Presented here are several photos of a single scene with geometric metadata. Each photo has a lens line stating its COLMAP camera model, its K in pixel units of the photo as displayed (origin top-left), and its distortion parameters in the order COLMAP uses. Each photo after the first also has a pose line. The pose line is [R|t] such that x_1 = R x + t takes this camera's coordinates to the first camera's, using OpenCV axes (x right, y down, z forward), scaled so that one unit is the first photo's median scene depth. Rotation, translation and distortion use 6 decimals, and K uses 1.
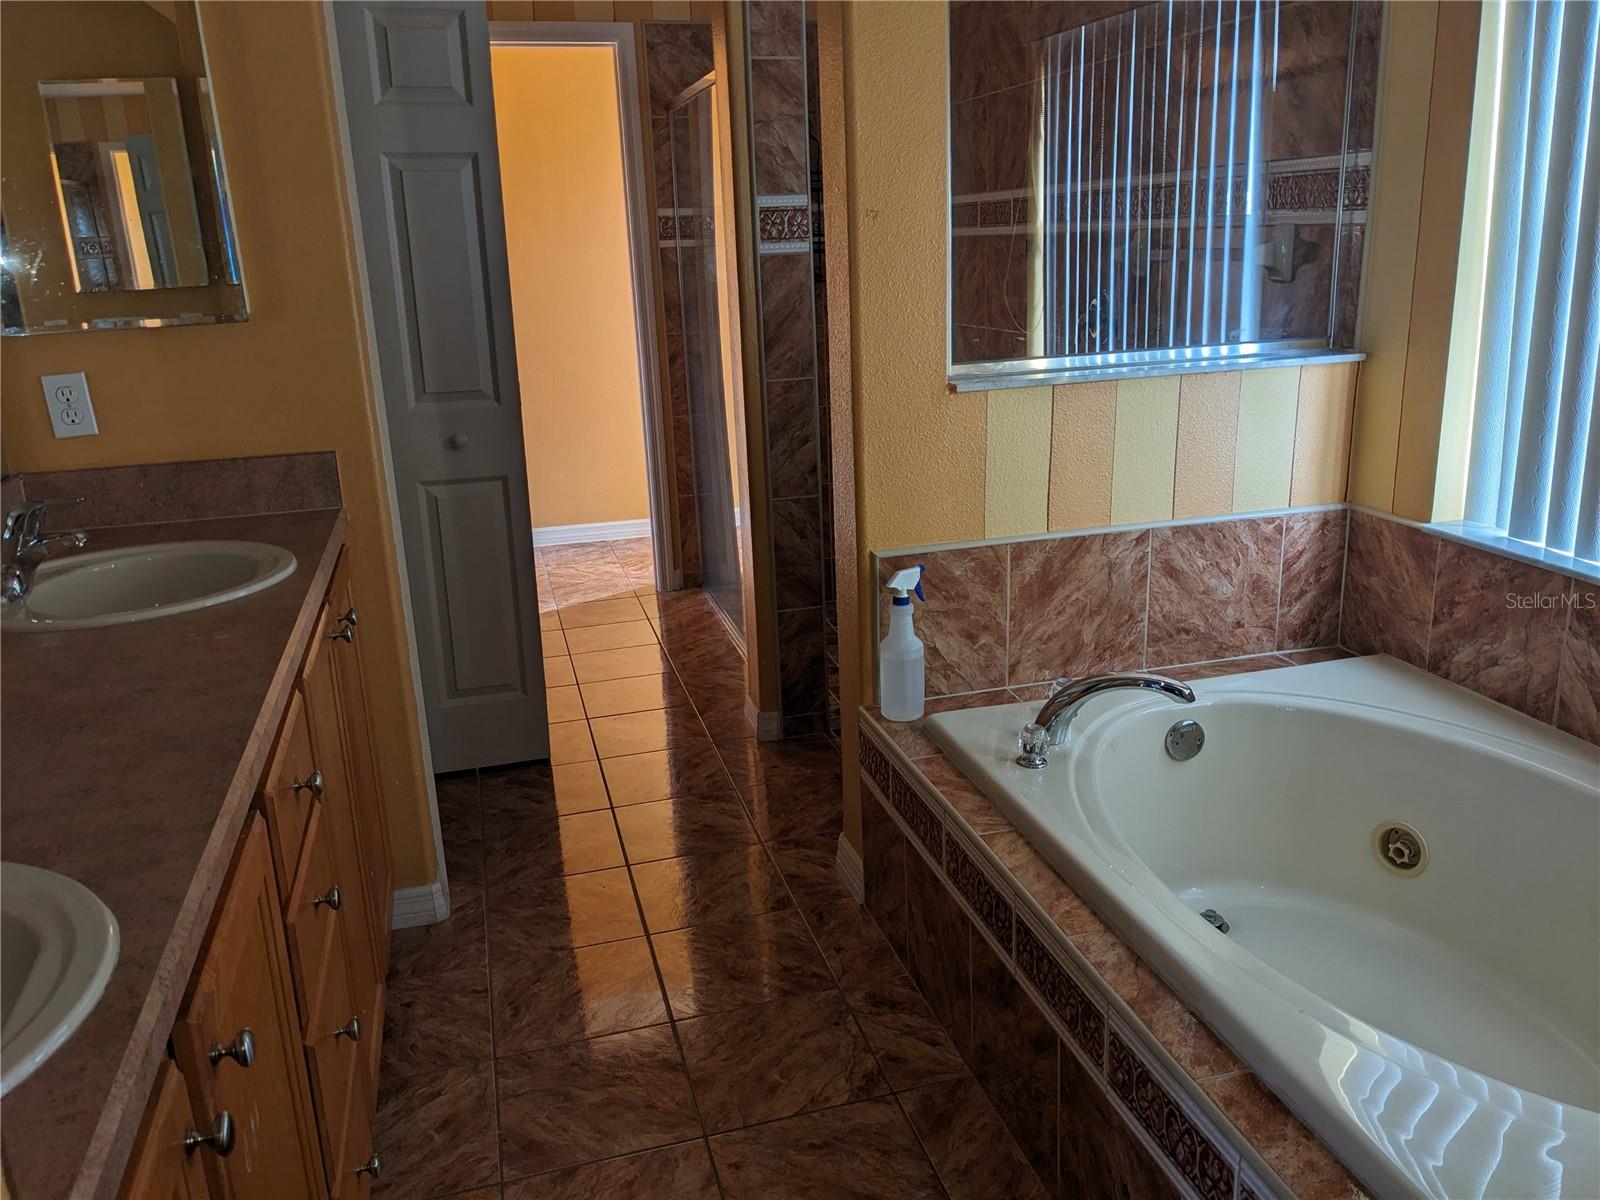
lens RADIAL K [[1270.4, 0, 853.5], [0, 1270.4, 595.7], [0, 0, 1]] dist [0.039989, -0.001733]
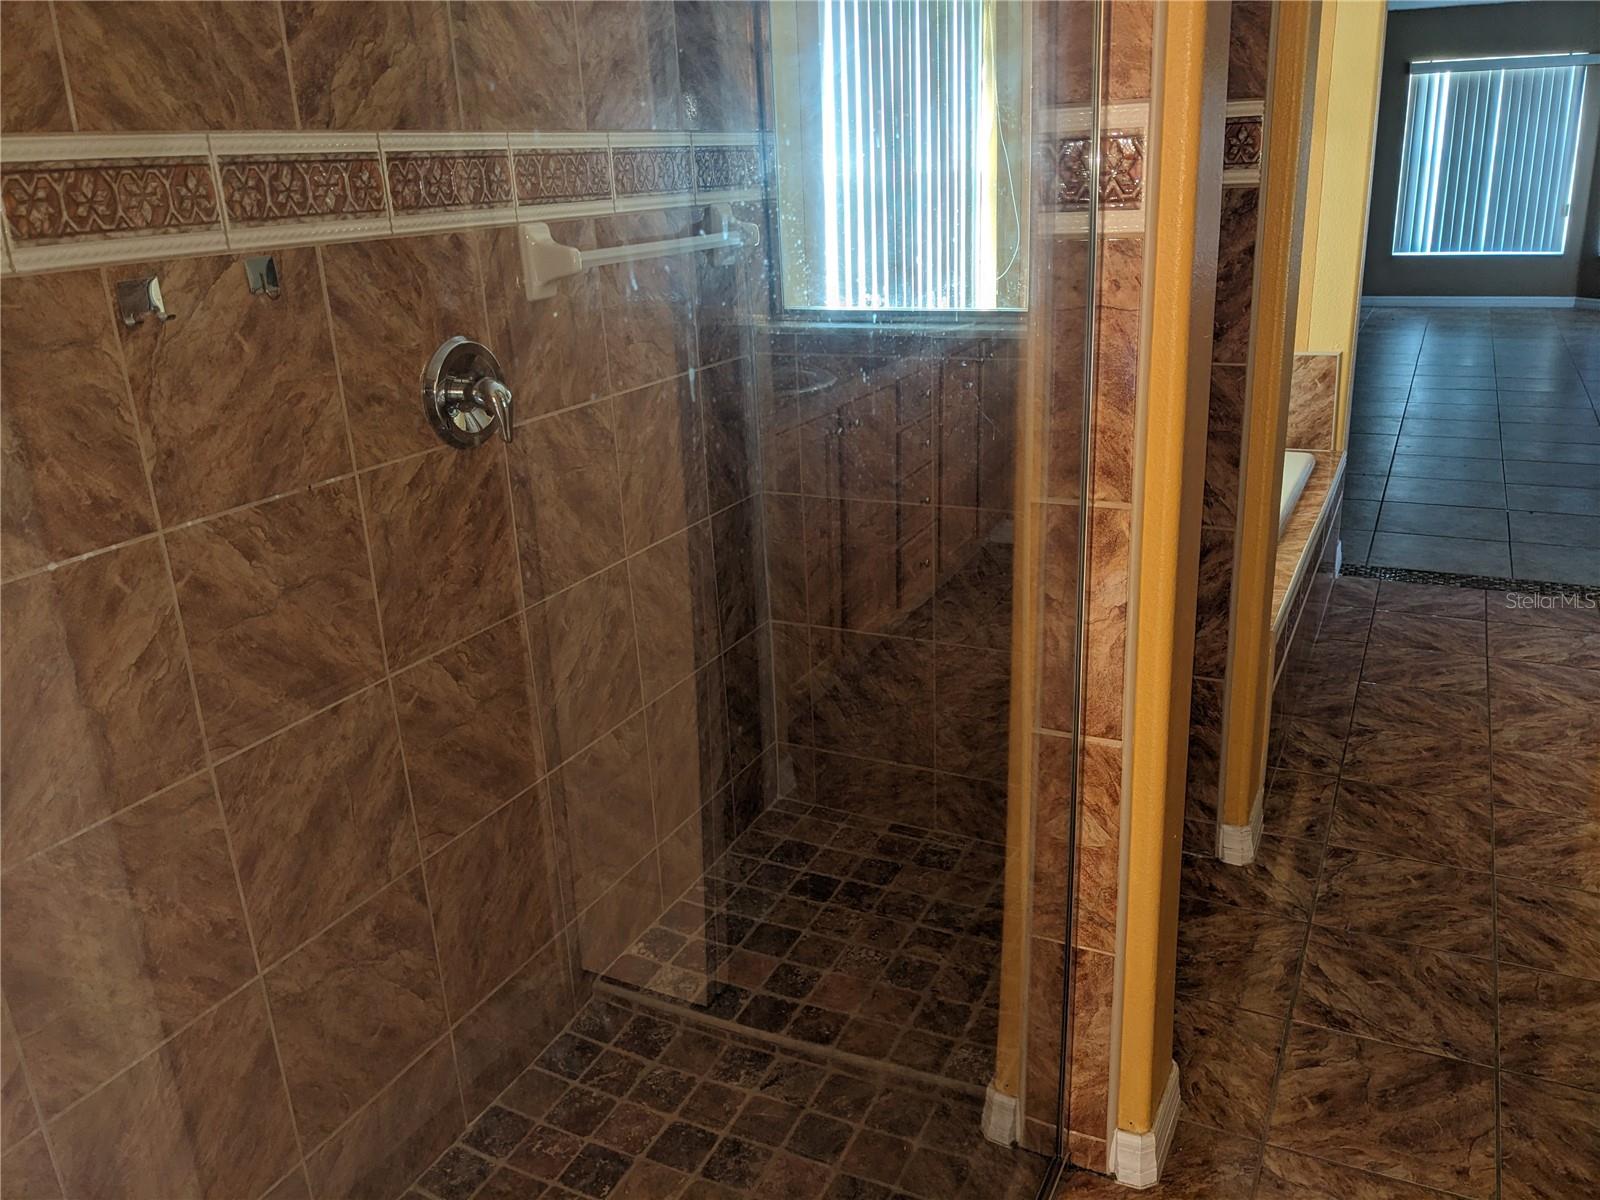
lens RADIAL K [[1270.4, 0, 853.5], [0, 1270.4, 595.7], [0, 0, 1]] dist [0.039989, -0.001733]
pose [[-0.744688, -0.165375, 0.646600, -0.499064], [0.237961, 0.839354, 0.488733, -0.646309], [-0.623550, 0.517819, -0.585703, 2.217732]]
